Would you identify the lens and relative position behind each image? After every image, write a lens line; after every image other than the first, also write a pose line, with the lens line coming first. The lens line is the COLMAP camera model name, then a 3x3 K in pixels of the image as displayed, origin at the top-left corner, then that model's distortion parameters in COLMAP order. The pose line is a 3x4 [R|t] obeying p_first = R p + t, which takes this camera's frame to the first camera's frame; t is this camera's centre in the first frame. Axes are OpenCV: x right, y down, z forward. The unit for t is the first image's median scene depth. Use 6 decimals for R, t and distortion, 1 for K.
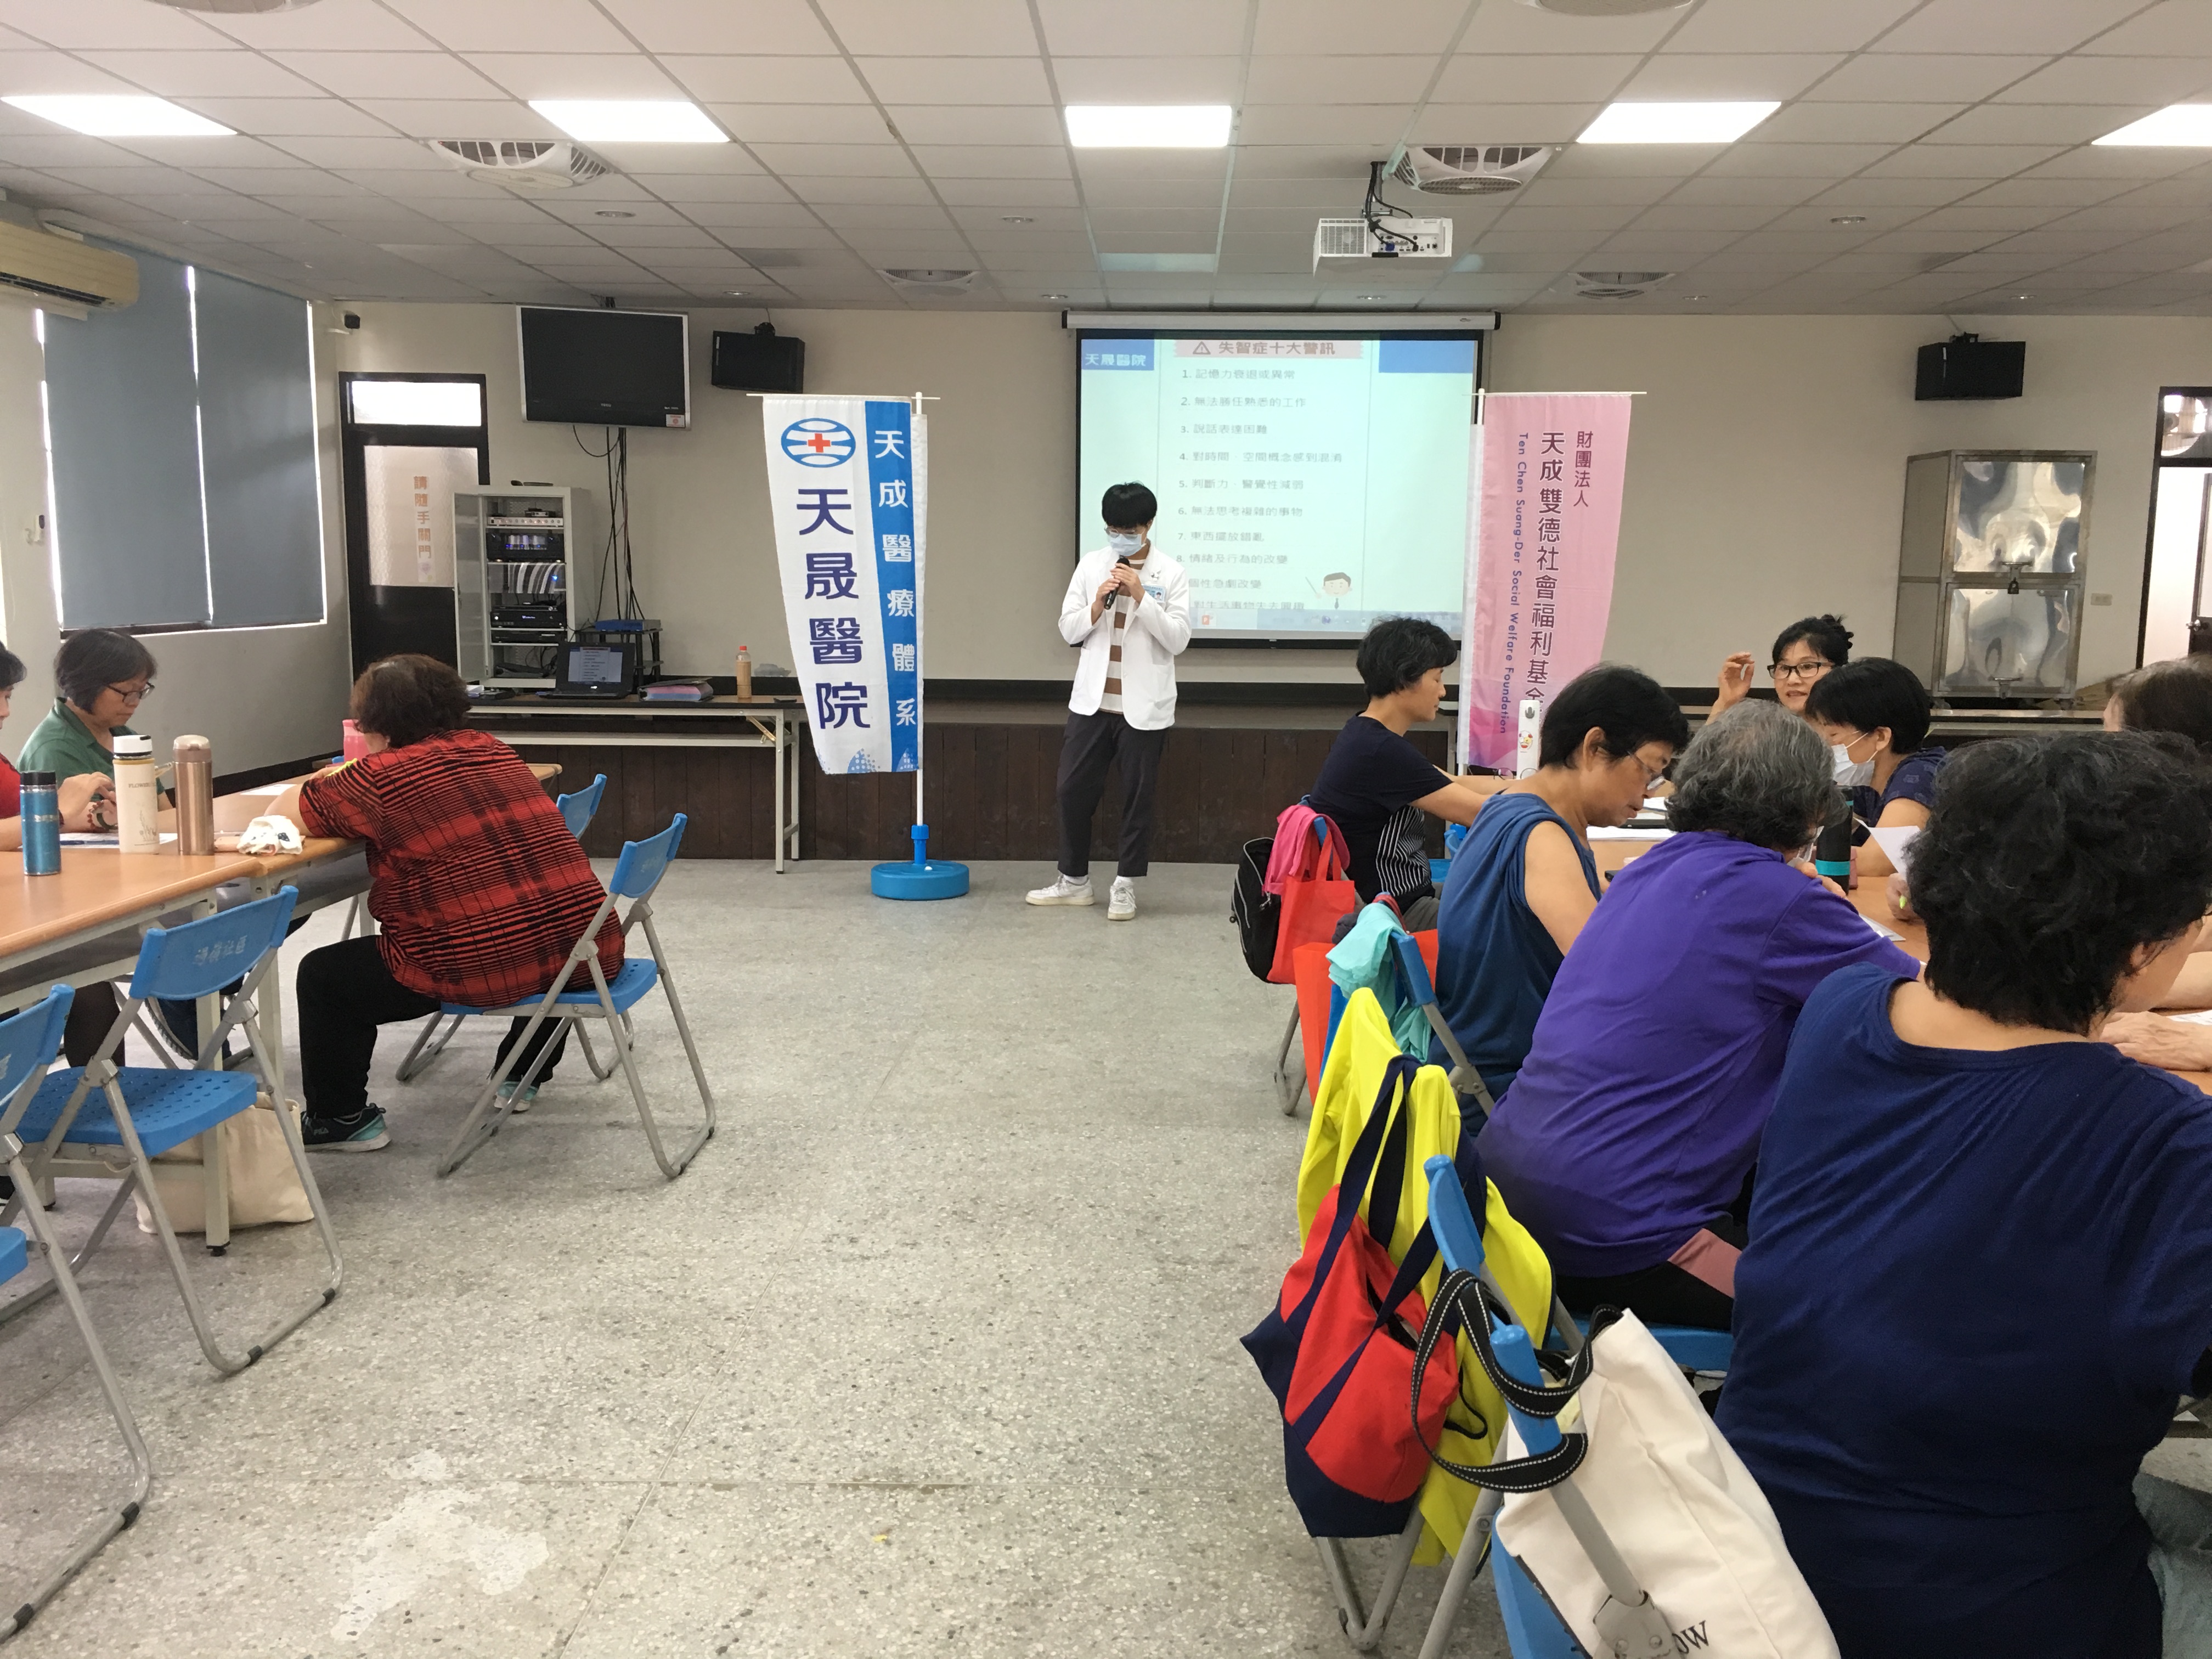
lens RADIAL K [[1981.8, 0, 1090.7], [0, 1981.8, 851.8], [0, 0, 1]] dist [0.086187, -0.127508]
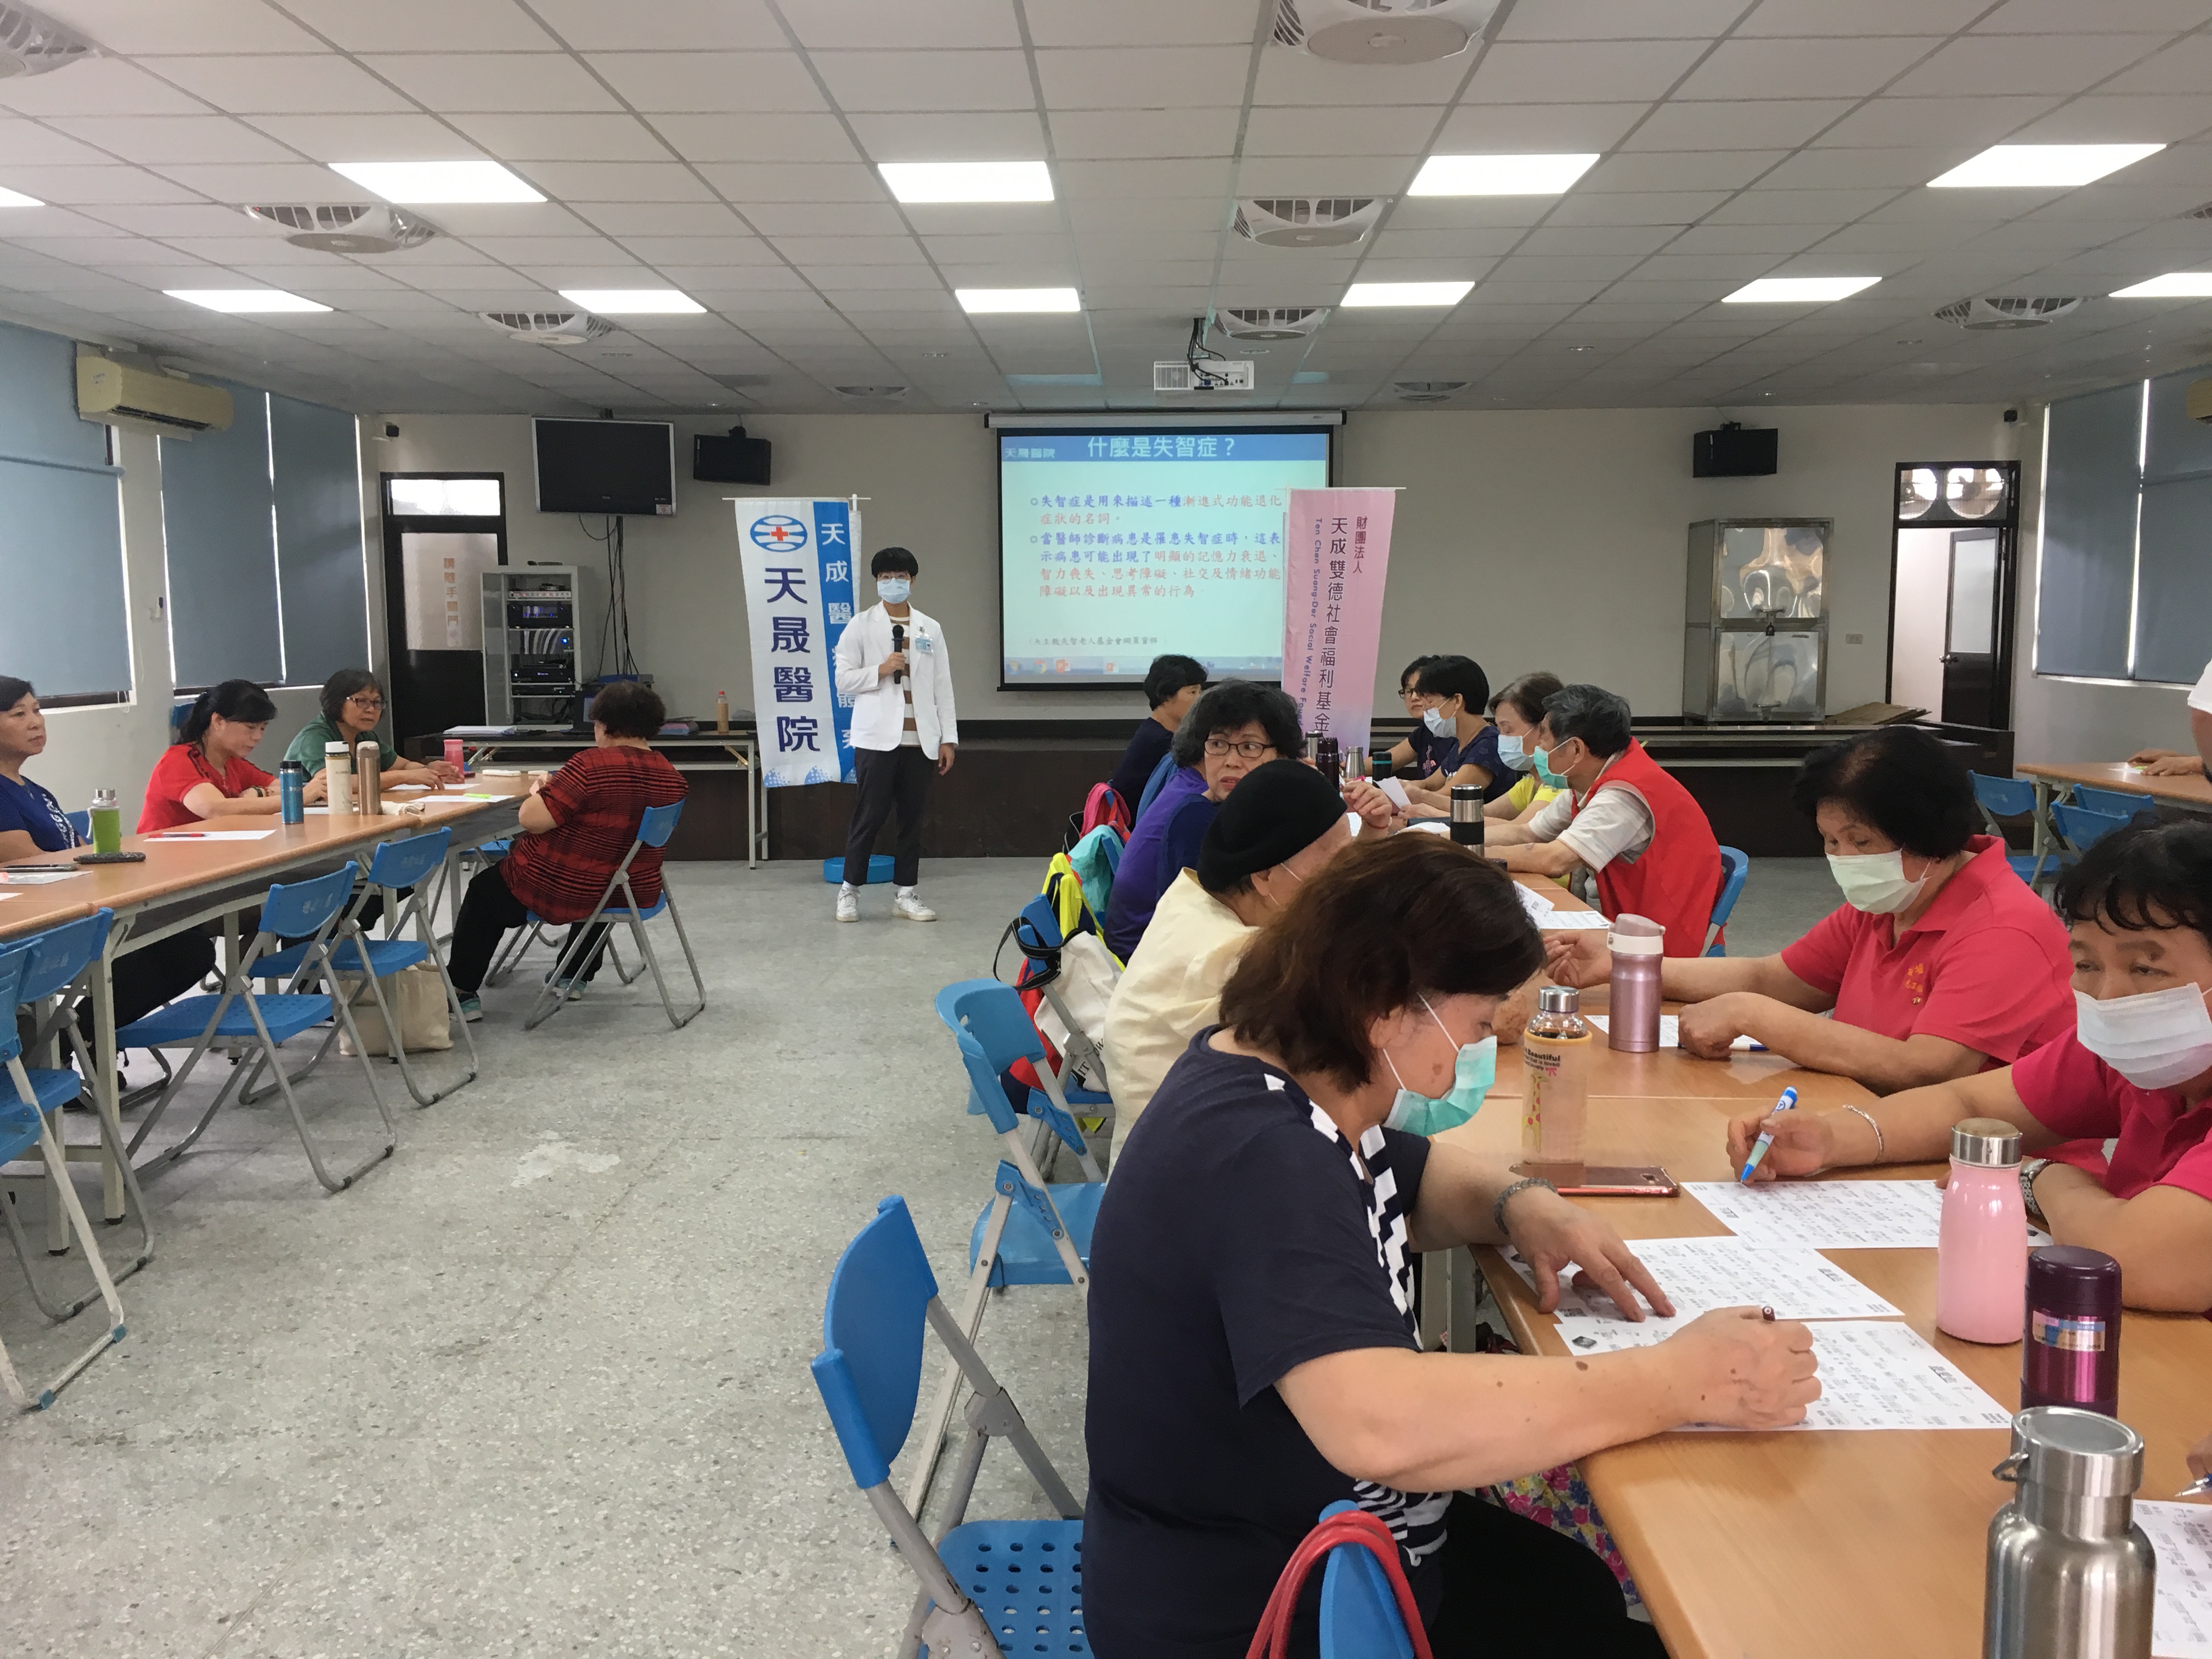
lens RADIAL K [[1981.8, 0, 1094.1], [0, 1981.8, 831.1], [0, 0, 1]] dist [0.086187, -0.127508]
pose [[0.999796, -0.017084, 0.010732, 0.055382], [0.017477, 0.999141, -0.037584, 0.043600], [-0.010081, 0.037764, 0.999236, -0.310424]]
